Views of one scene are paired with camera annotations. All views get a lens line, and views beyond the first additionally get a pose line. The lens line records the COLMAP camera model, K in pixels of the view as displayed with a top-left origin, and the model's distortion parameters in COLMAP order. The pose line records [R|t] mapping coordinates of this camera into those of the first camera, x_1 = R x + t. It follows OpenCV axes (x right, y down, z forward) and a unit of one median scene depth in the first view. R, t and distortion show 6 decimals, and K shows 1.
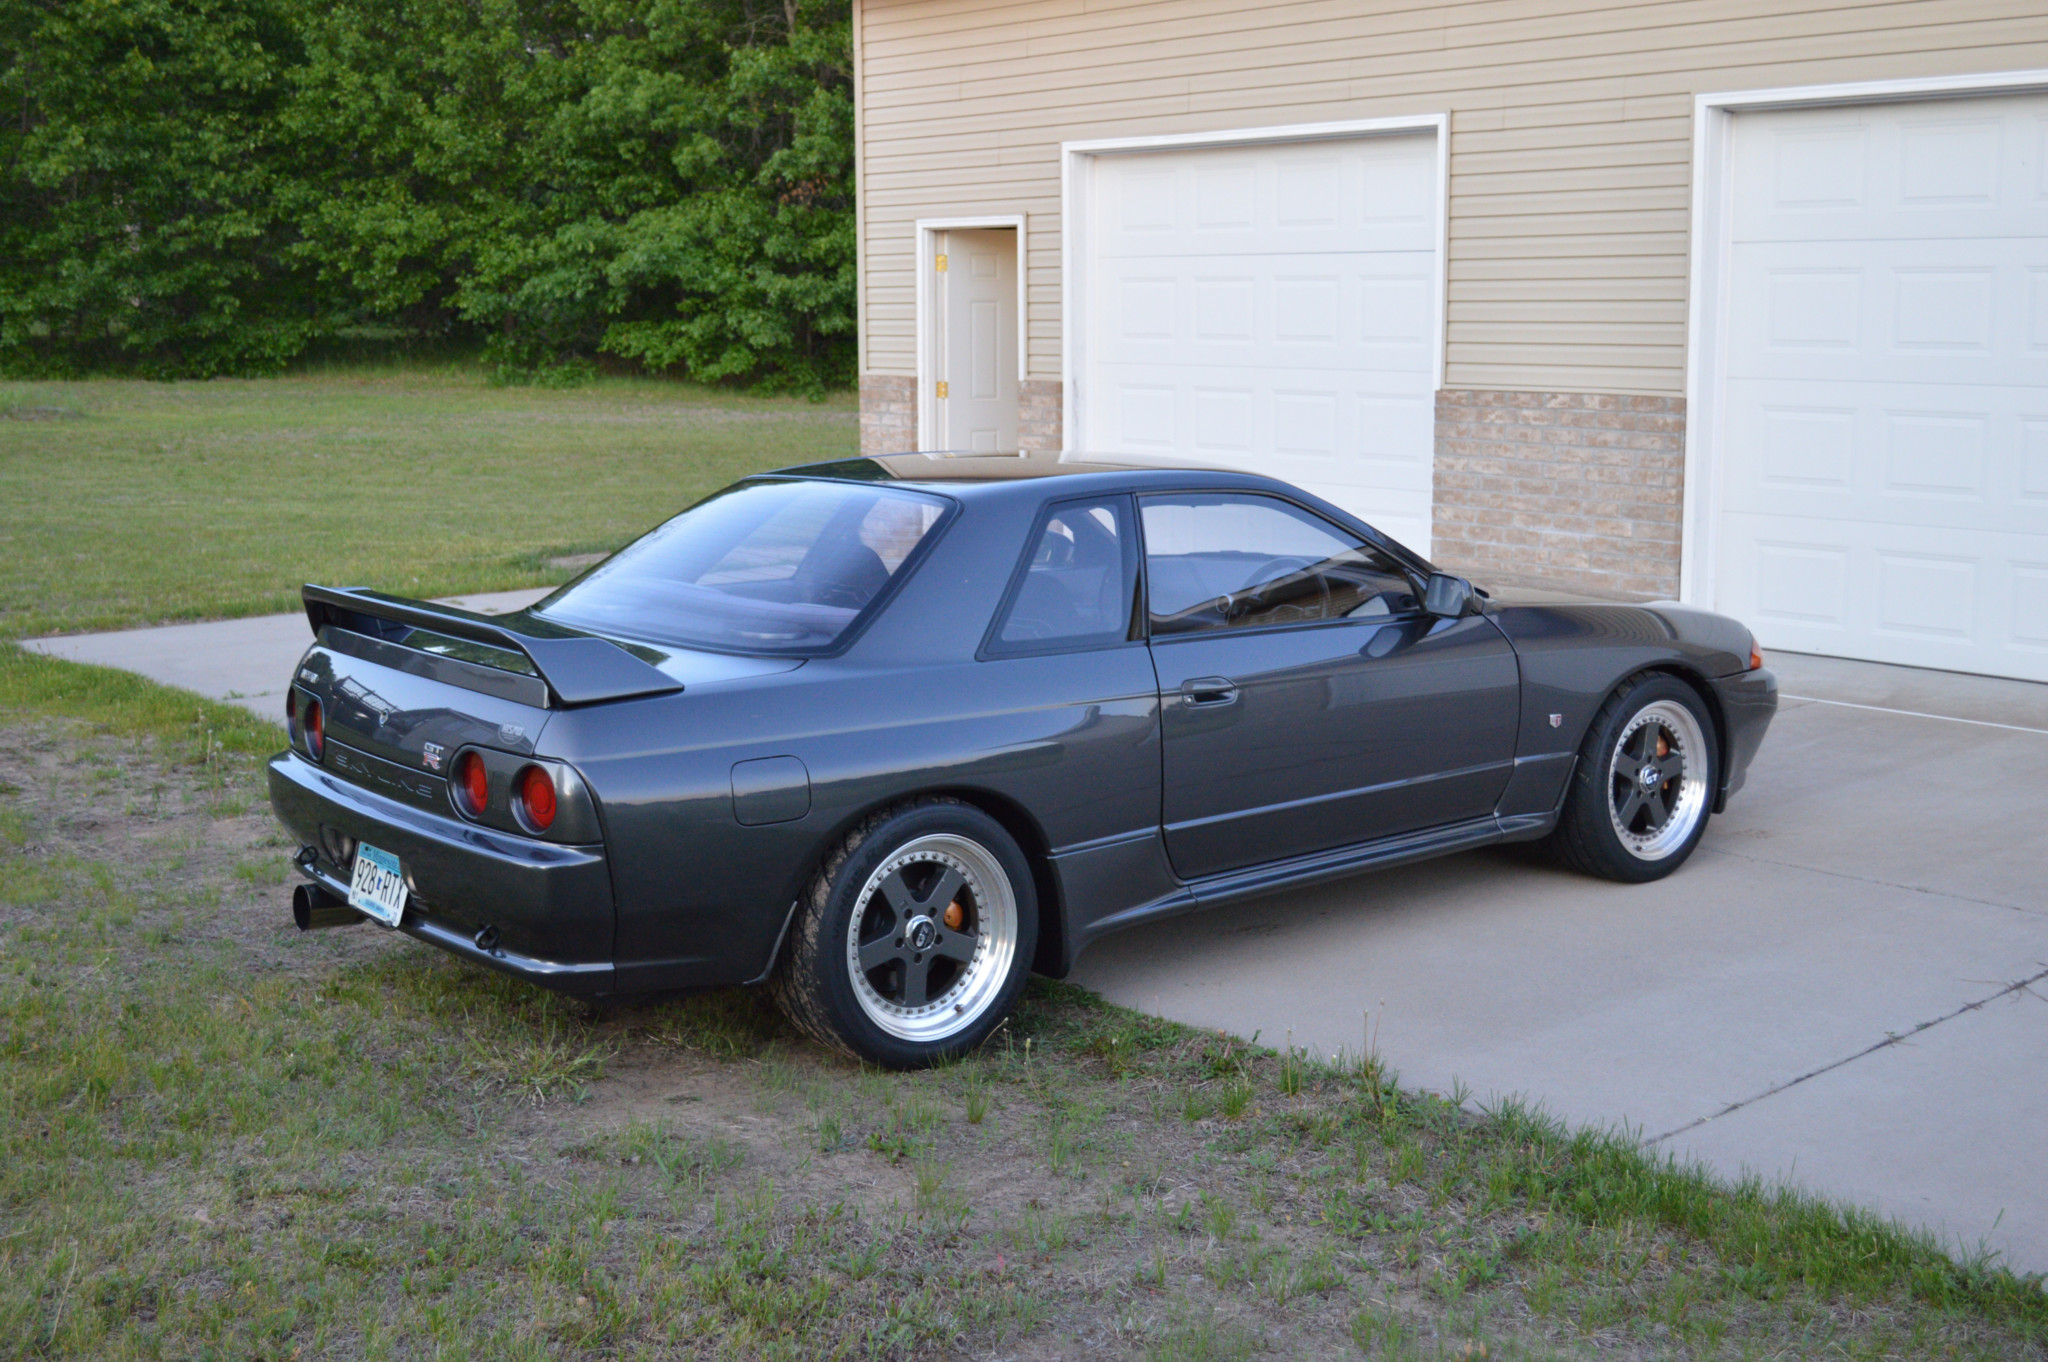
lens RADIAL K [[2406.7, 0, 1016.9], [0, 2406.7, 681.6], [0, 0, 1]] dist [-0.046278, 0.000000]
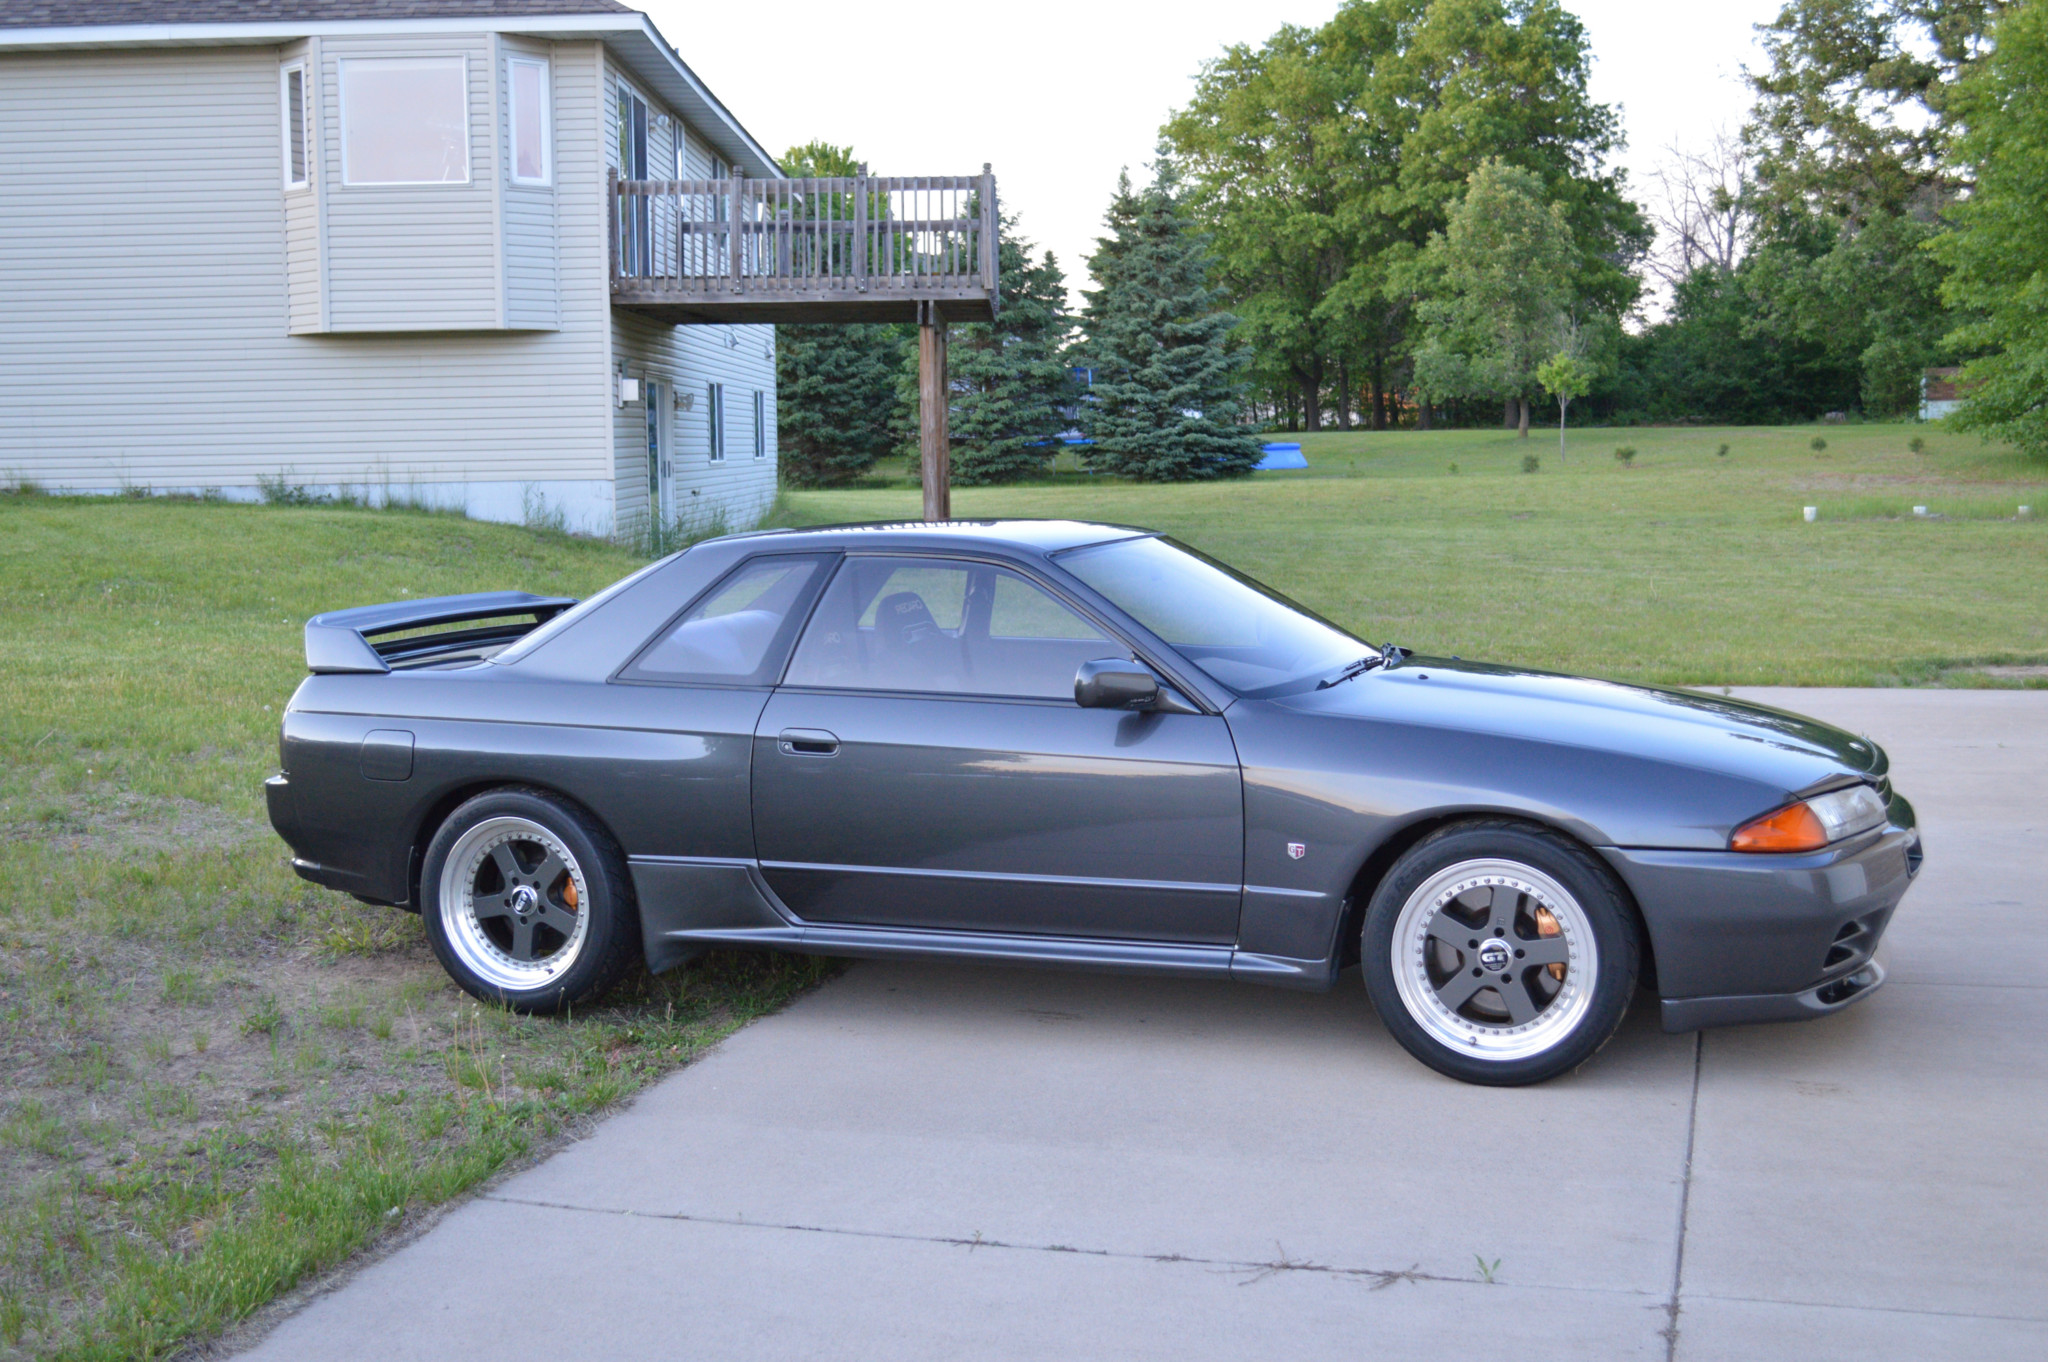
lens RADIAL K [[2290.7, 0, 1023.0], [0, 2290.7, 675.1], [0, 0, 1]] dist [-0.049728, 0.000000]
pose [[0.525476, 0.086104, -0.846440, 0.519285], [-0.123366, 0.992063, 0.024330, -0.032324], [0.841817, 0.091637, 0.531928, 0.294511]]
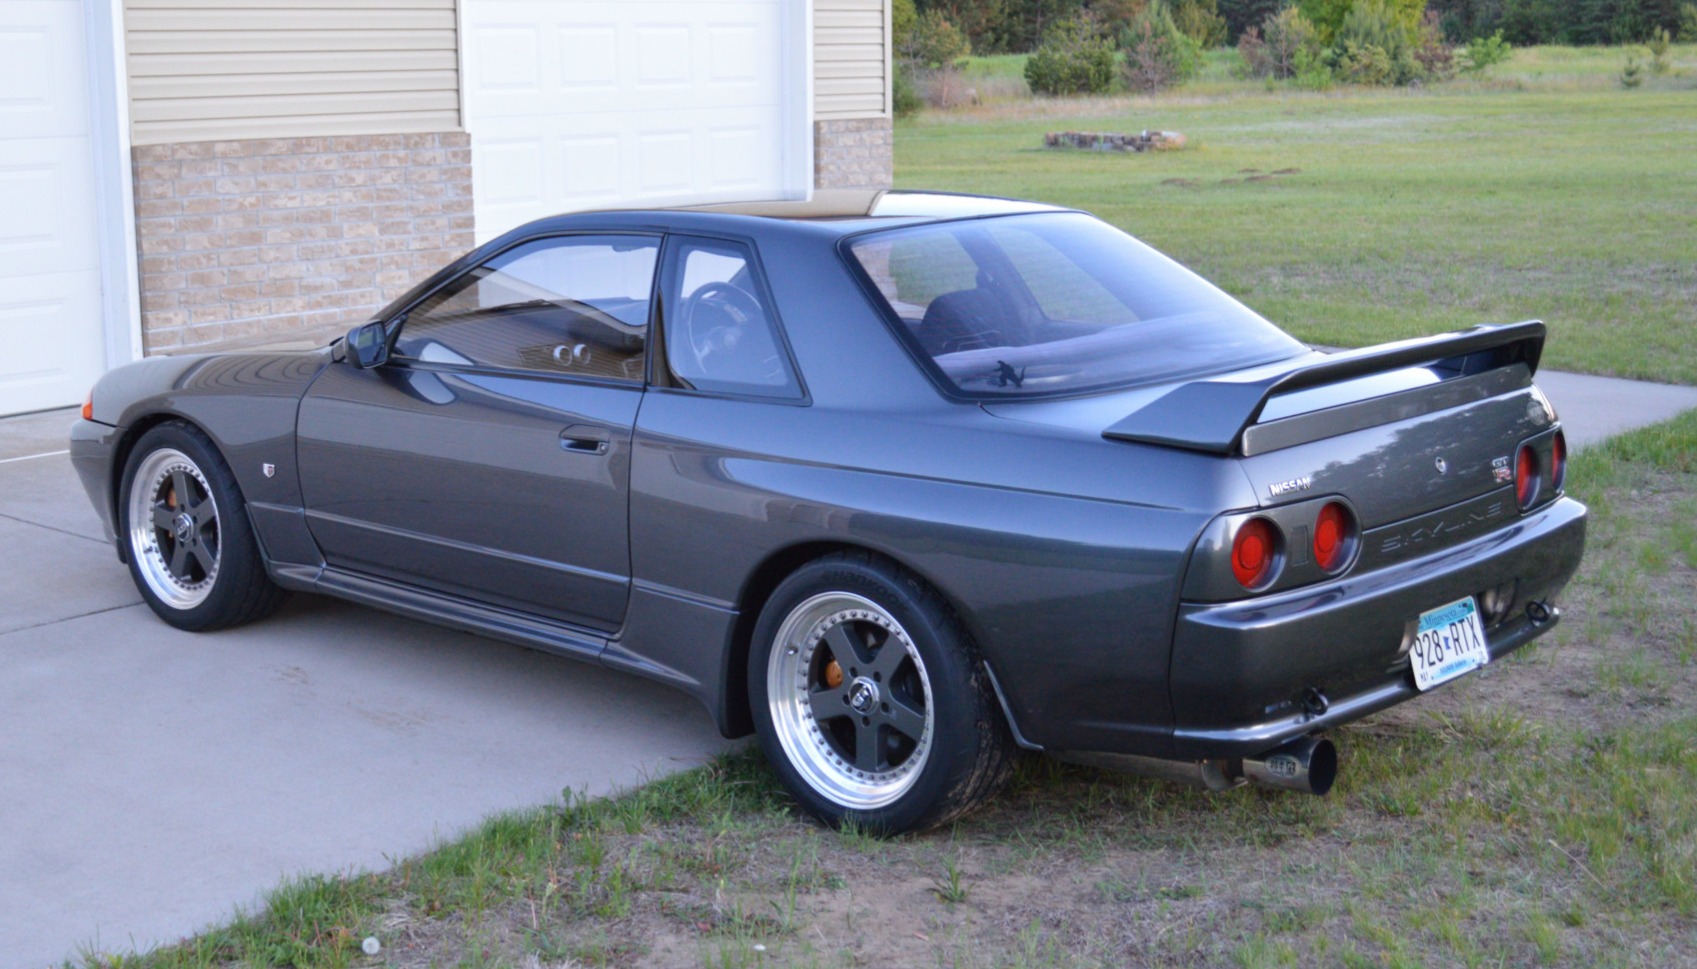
lens RADIAL K [[2322.8, 0, 769.4], [0, 2322.8, 491.9], [0, 0, 1]] dist [-0.062060, 0.000000]
pose [[-0.149622, -0.173594, 0.973385, -0.543826], [0.169781, 0.965334, 0.198255, -0.096889], [-0.974057, 0.194925, -0.114963, 0.675051]]
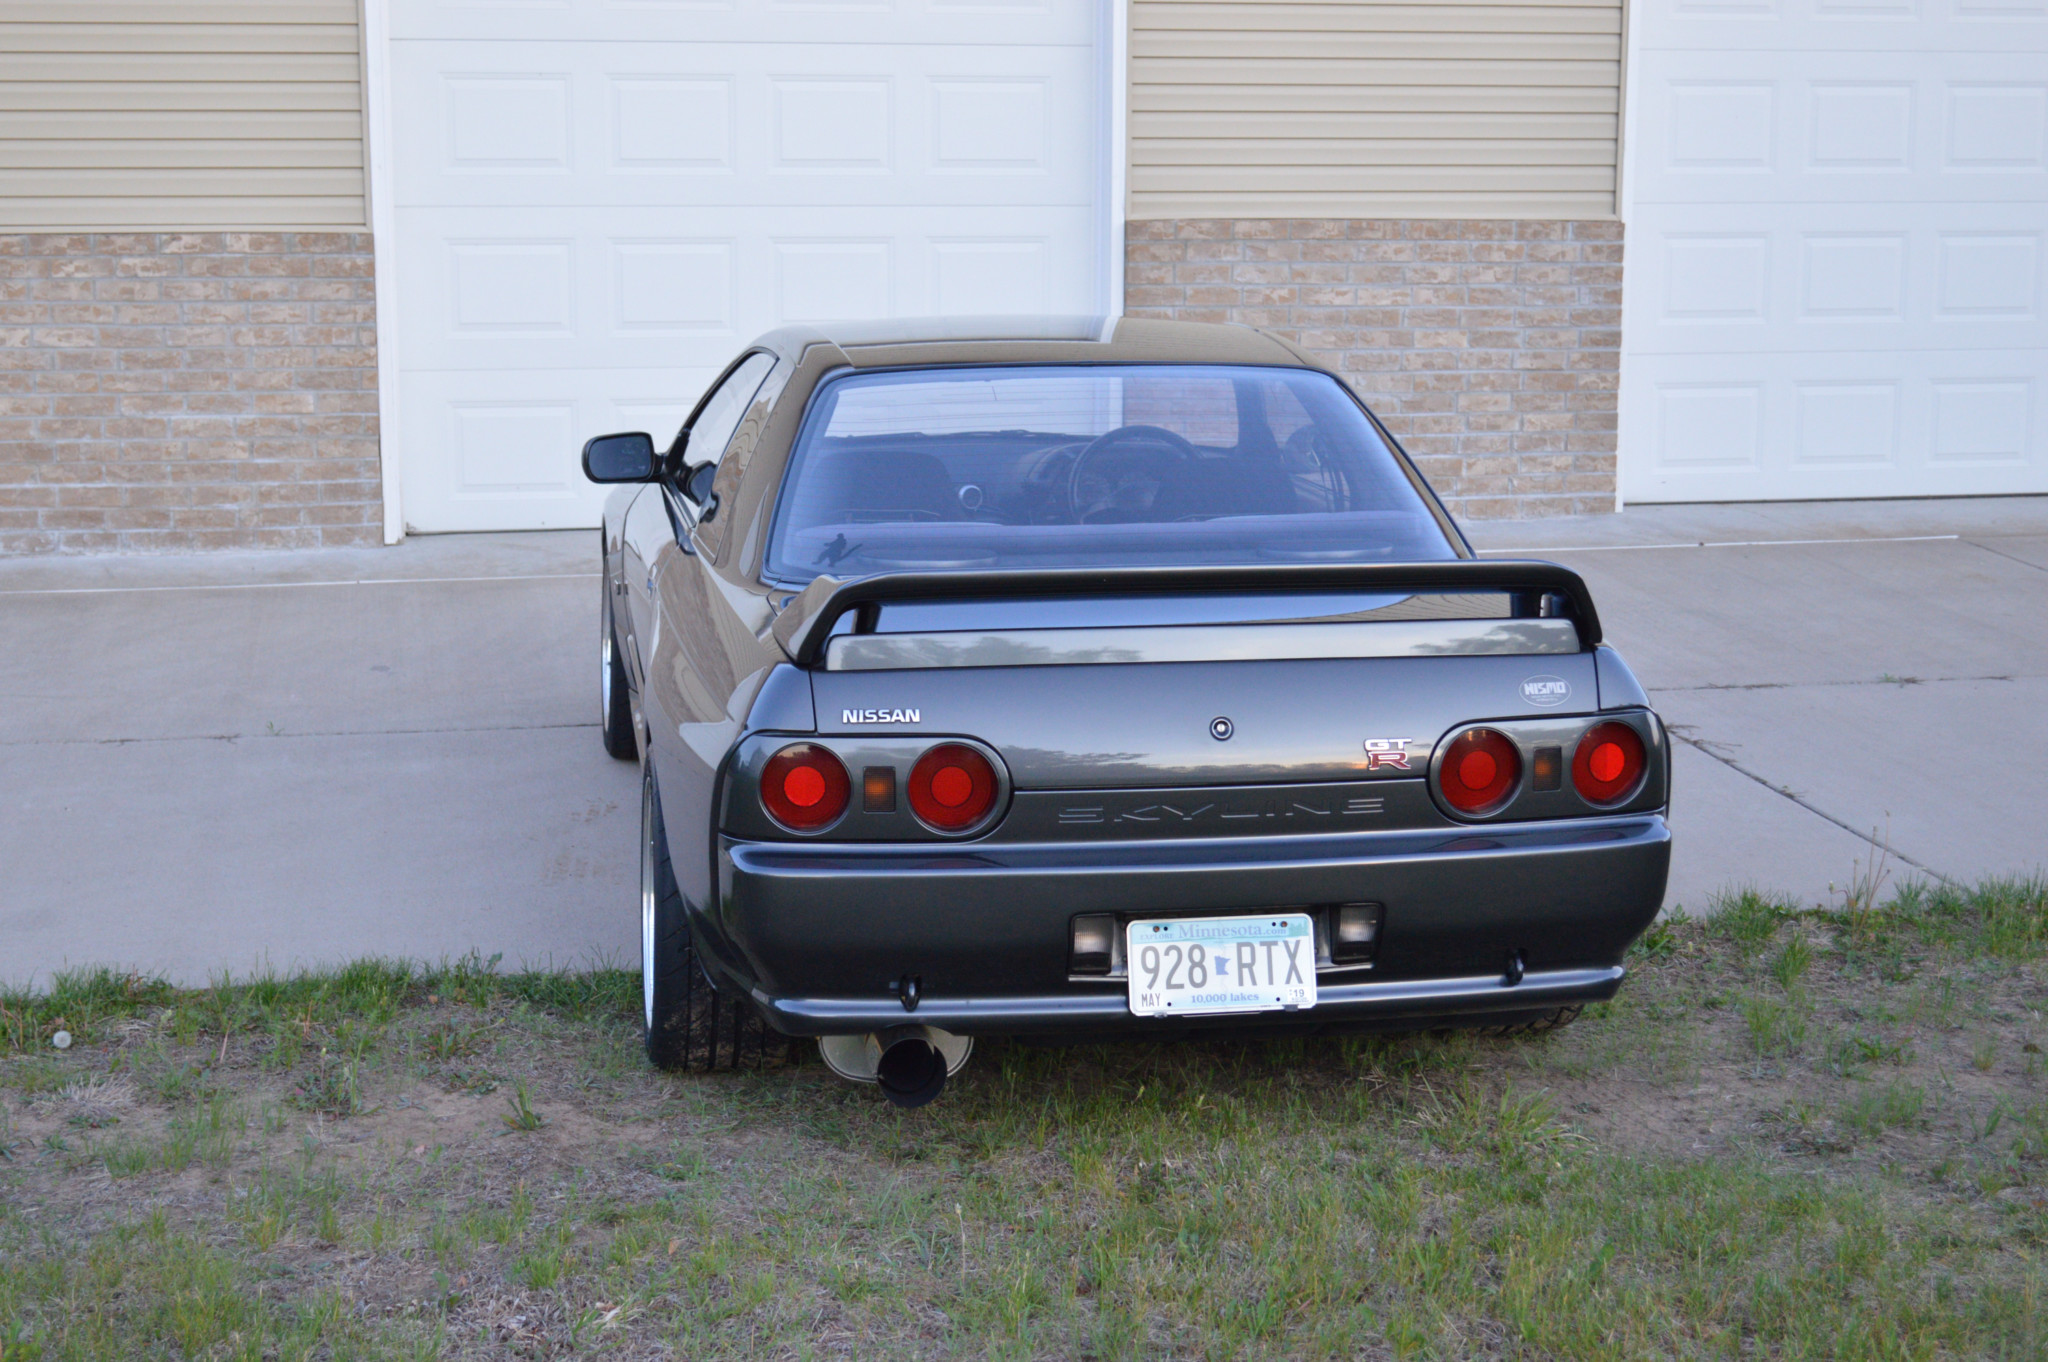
lens RADIAL K [[3121.5, 0, 1022.0], [0, 3121.5, 685.1], [0, 0, 1]] dist [-0.003522, 0.000000]
pose [[0.480963, -0.155359, 0.862866, -0.535435], [0.129533, 0.985966, 0.105322, -0.050219], [-0.867119, 0.061114, 0.494337, 0.298446]]
